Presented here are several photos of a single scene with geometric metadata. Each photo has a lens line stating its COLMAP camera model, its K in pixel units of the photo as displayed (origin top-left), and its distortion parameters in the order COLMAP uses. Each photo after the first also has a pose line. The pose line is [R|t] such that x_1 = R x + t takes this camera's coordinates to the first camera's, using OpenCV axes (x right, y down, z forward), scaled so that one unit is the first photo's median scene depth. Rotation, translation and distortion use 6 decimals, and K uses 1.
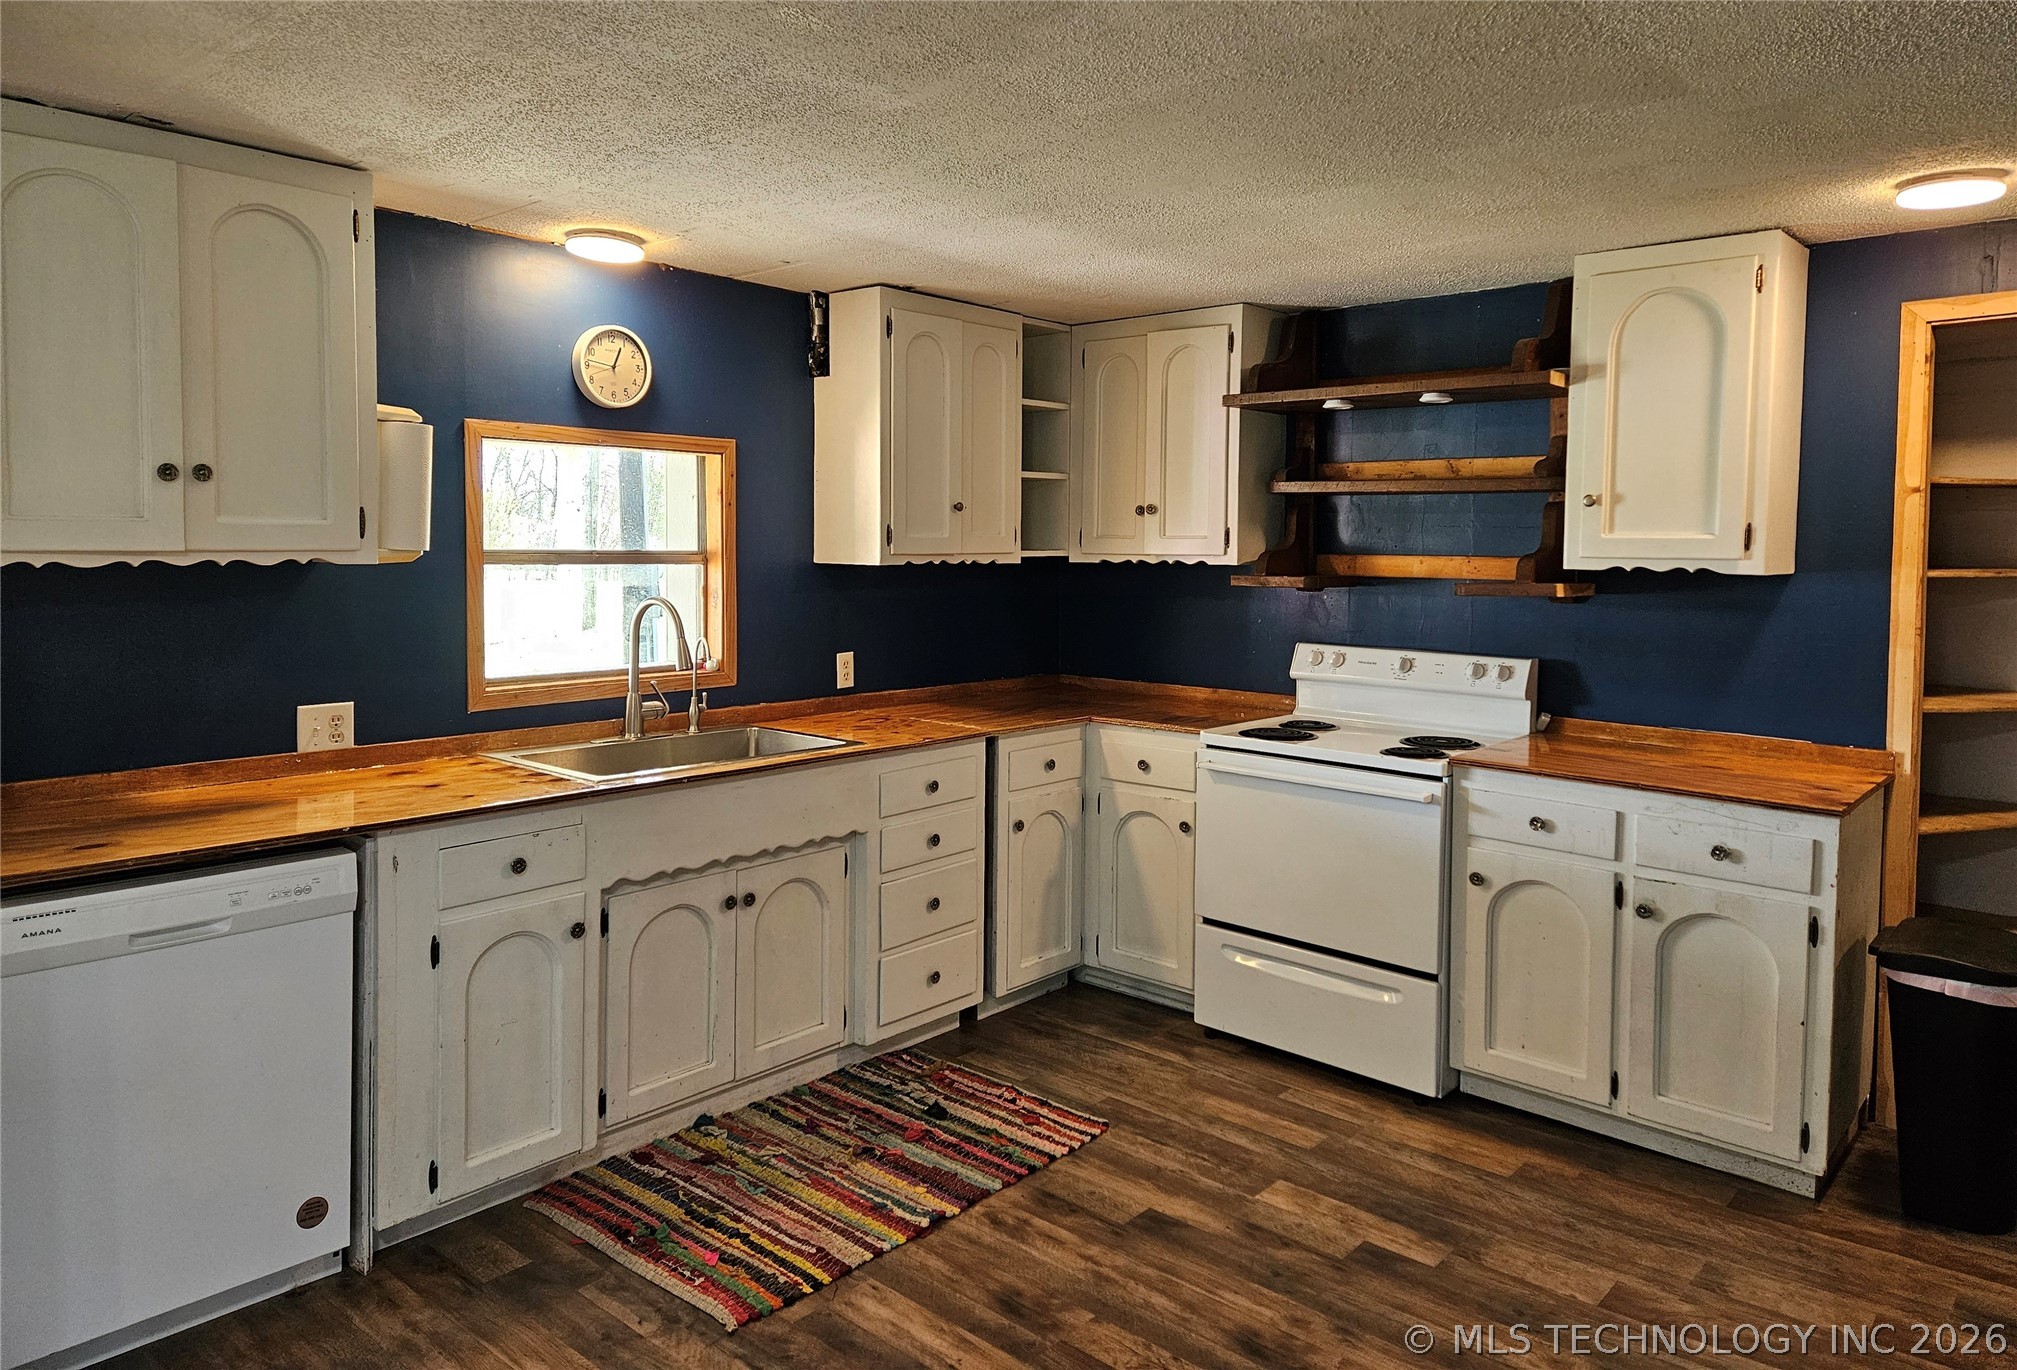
lens RADIAL K [[1326.5, 0, 1004.6], [0, 1326.5, 598.9], [0, 0, 1]] dist [0.093885, -0.104638]
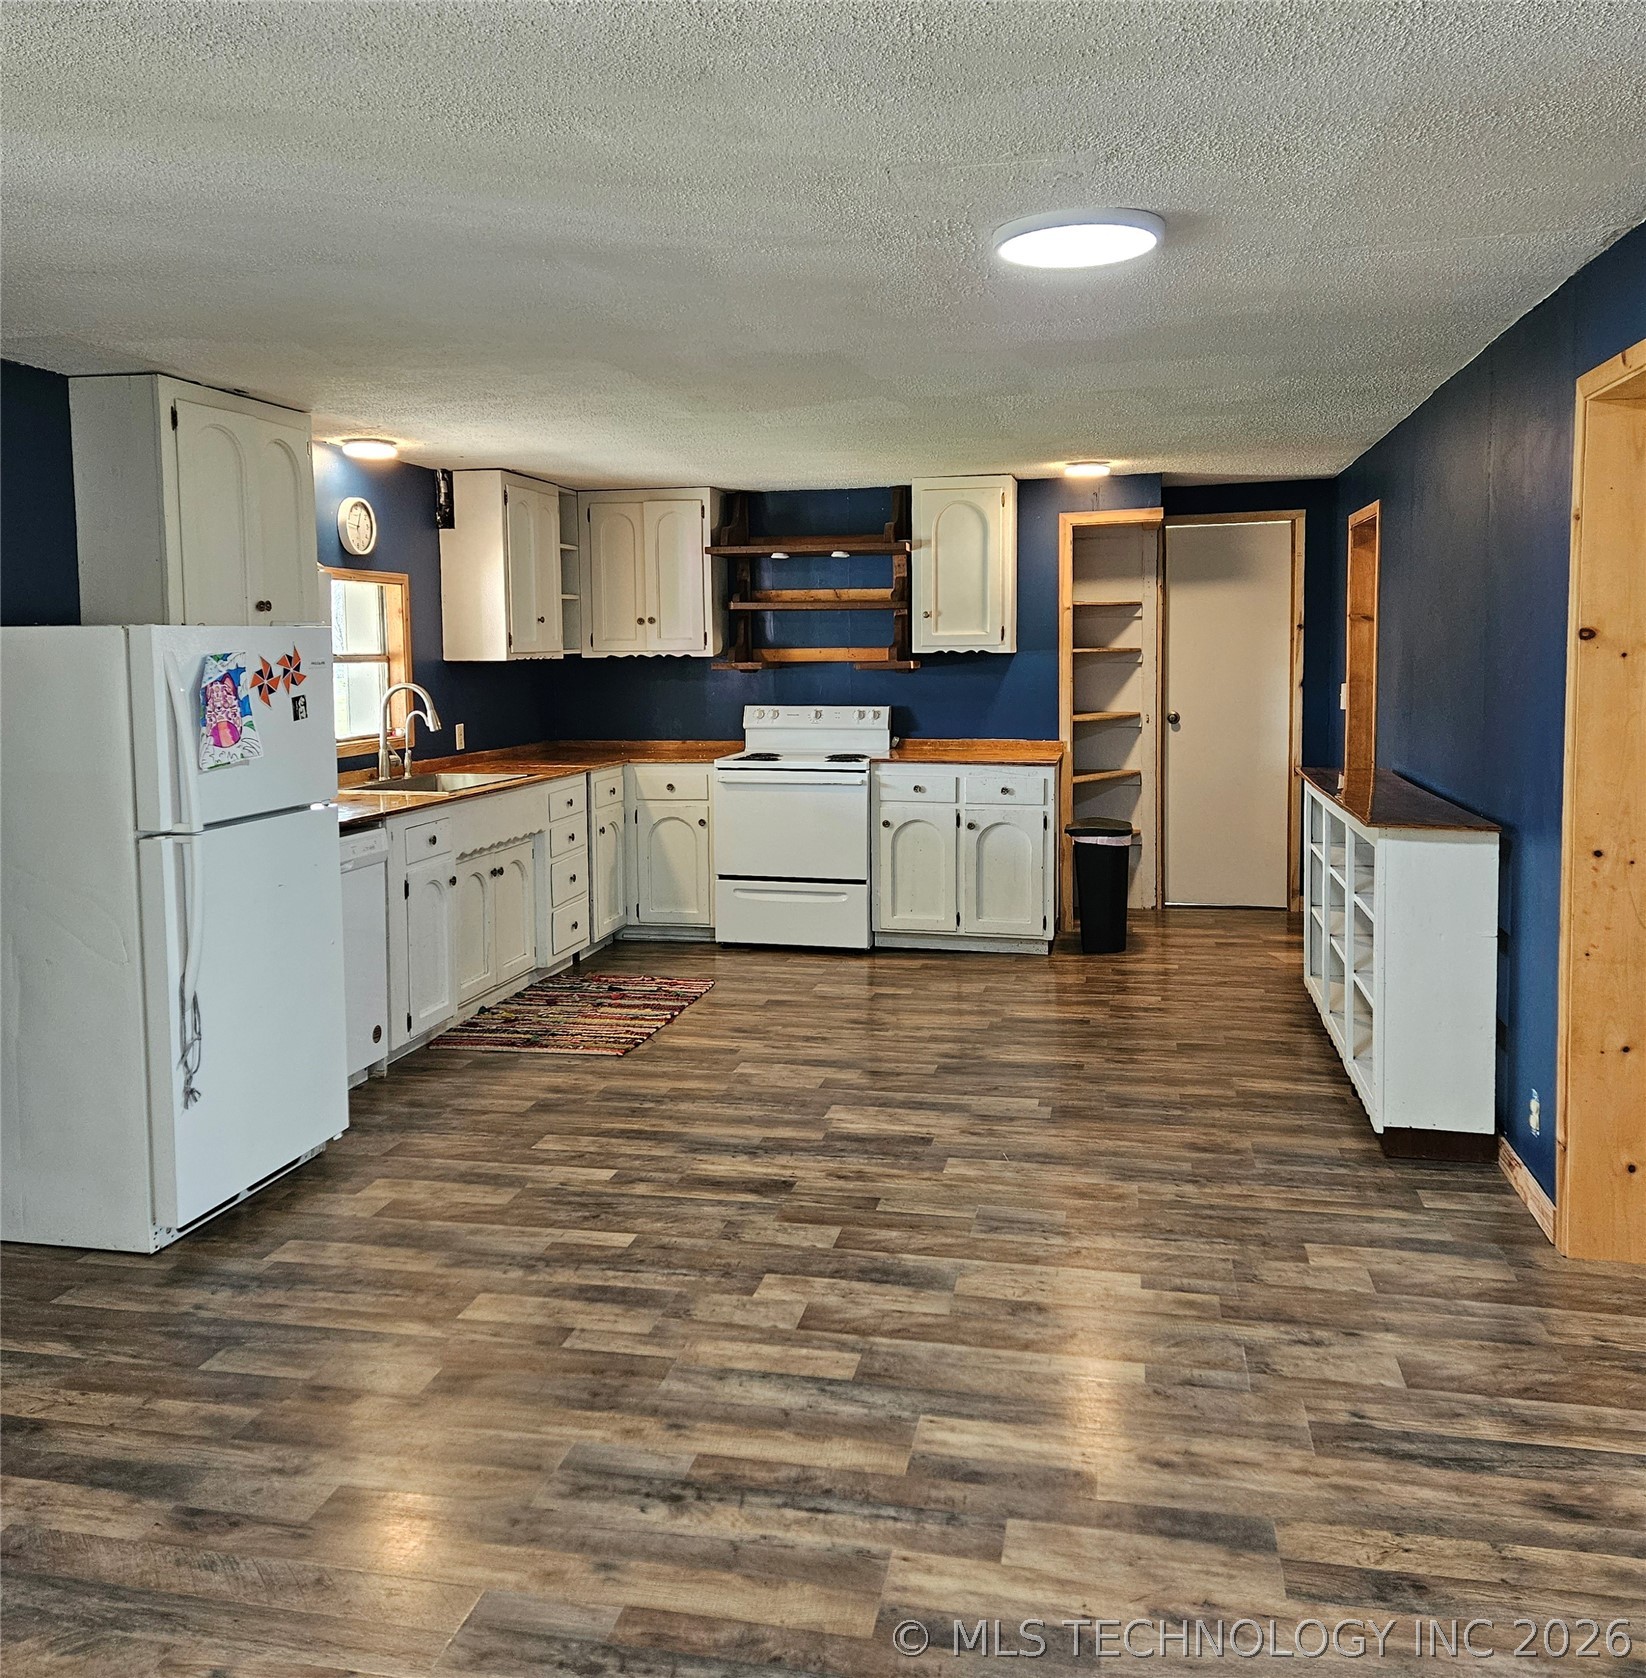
lens RADIAL K [[1490.9, 0, 823.6], [0, 1490.9, 764.6], [0, 0, 1]] dist [0.005147, -0.000548]
pose [[0.867488, -0.056344, 0.494257, -0.630669], [0.039963, 0.998247, 0.043659, 0.032578], [-0.495851, -0.018122, 0.868219, -0.625396]]
